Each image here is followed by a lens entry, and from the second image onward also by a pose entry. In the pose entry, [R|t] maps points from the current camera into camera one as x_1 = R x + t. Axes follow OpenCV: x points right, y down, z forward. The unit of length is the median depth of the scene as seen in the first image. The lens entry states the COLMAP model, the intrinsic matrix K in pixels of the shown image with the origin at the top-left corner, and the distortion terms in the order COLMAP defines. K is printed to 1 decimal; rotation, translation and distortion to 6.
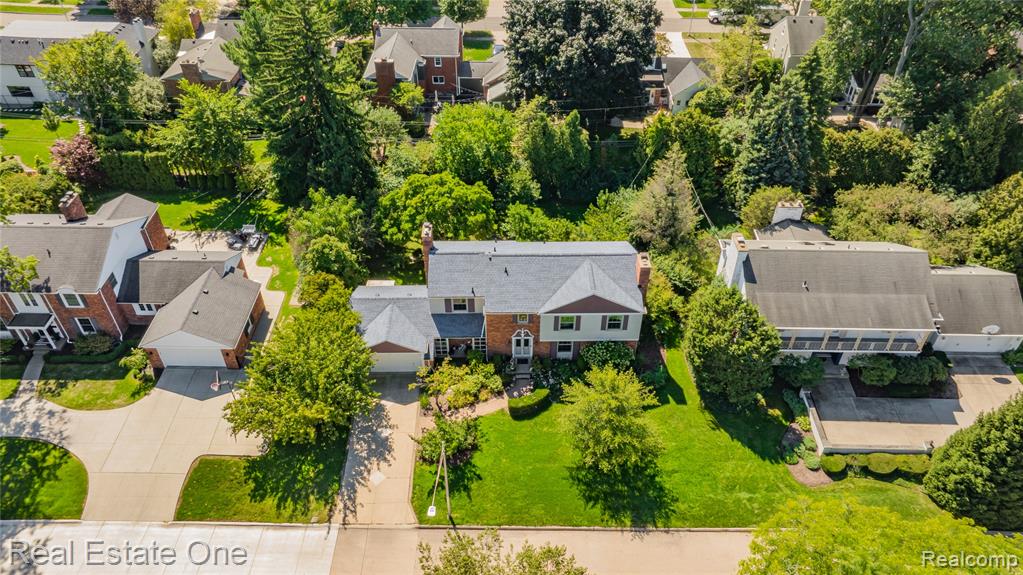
lens RADIAL K [[713.1, 0, 517.0], [0, 713.1, 284.6], [0, 0, 1]] dist [-0.021354, 0.001038]
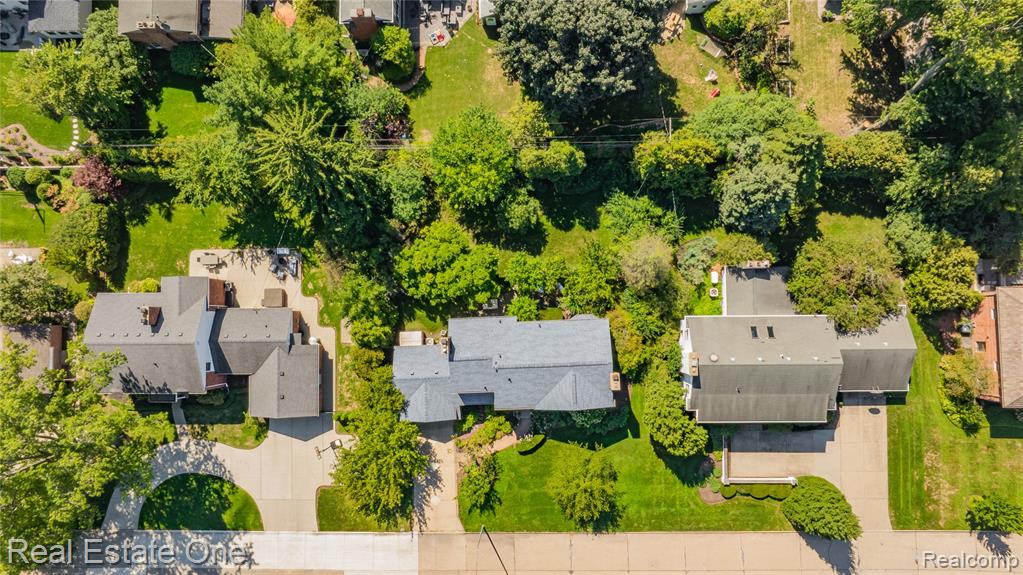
lens RADIAL K [[713.1, 0, 517.0], [0, 713.1, 284.6], [0, 0, 1]] dist [-0.021354, 0.001038]
pose [[0.998925, -0.022560, -0.040490, 0.056090], [0.044745, 0.697301, 0.715380, -1.098145], [0.012095, -0.716423, 0.697561, 0.220306]]
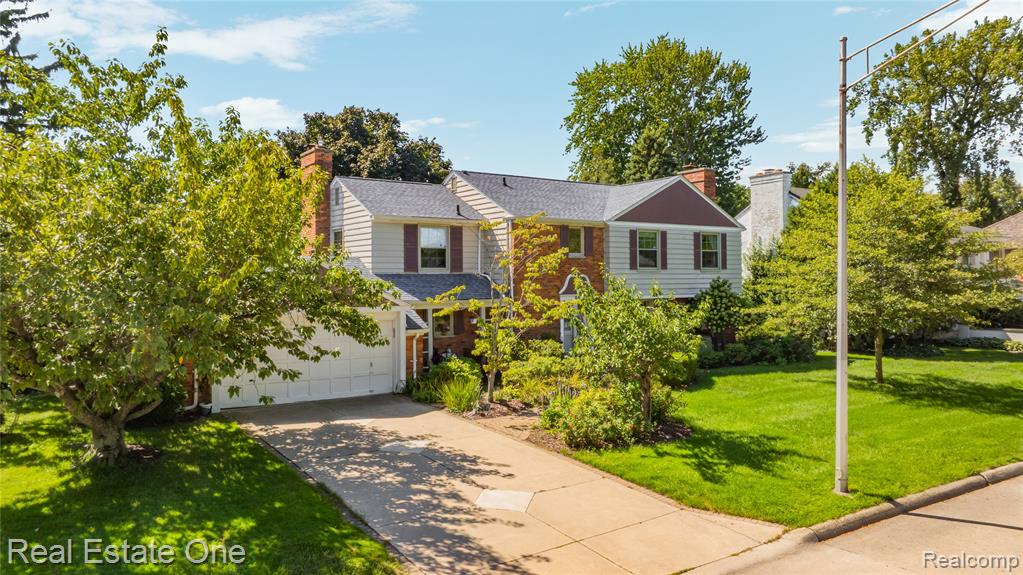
lens RADIAL K [[713.1, 0, 517.0], [0, 713.1, 284.6], [0, 0, 1]] dist [-0.021354, 0.001038]
pose [[0.829850, 0.001533, 0.557985, -0.303356], [0.356160, 0.768334, -0.531802, 0.319492], [-0.429534, 0.640047, 0.637056, 0.731581]]
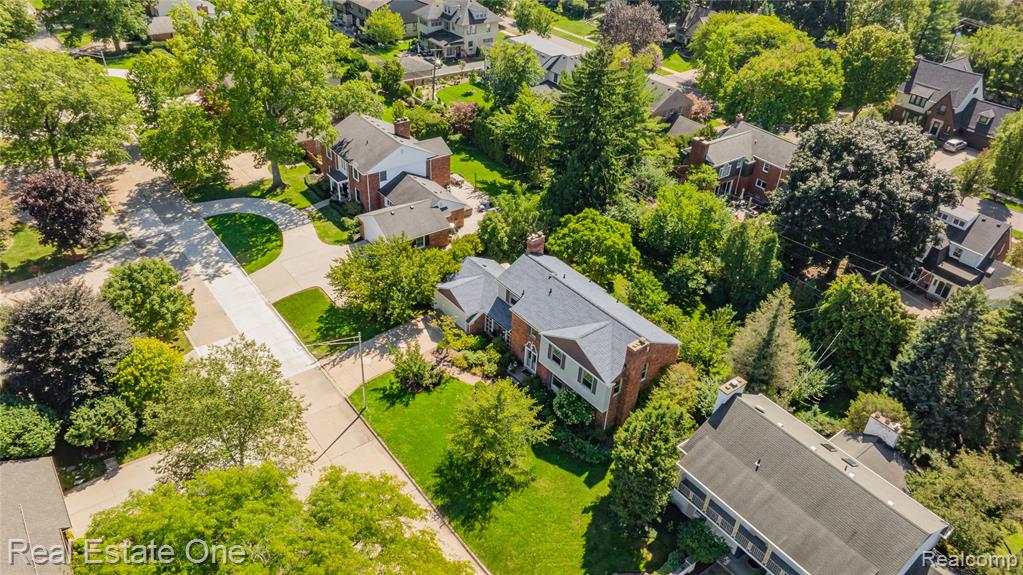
lens RADIAL K [[713.1, 0, 517.0], [0, 713.1, 284.6], [0, 0, 1]] dist [-0.021354, 0.001038]
pose [[0.620804, 0.463907, -0.631975, 0.676288], [-0.549260, 0.832578, 0.071610, -0.082592], [0.559389, 0.302663, 0.771673, 0.098757]]
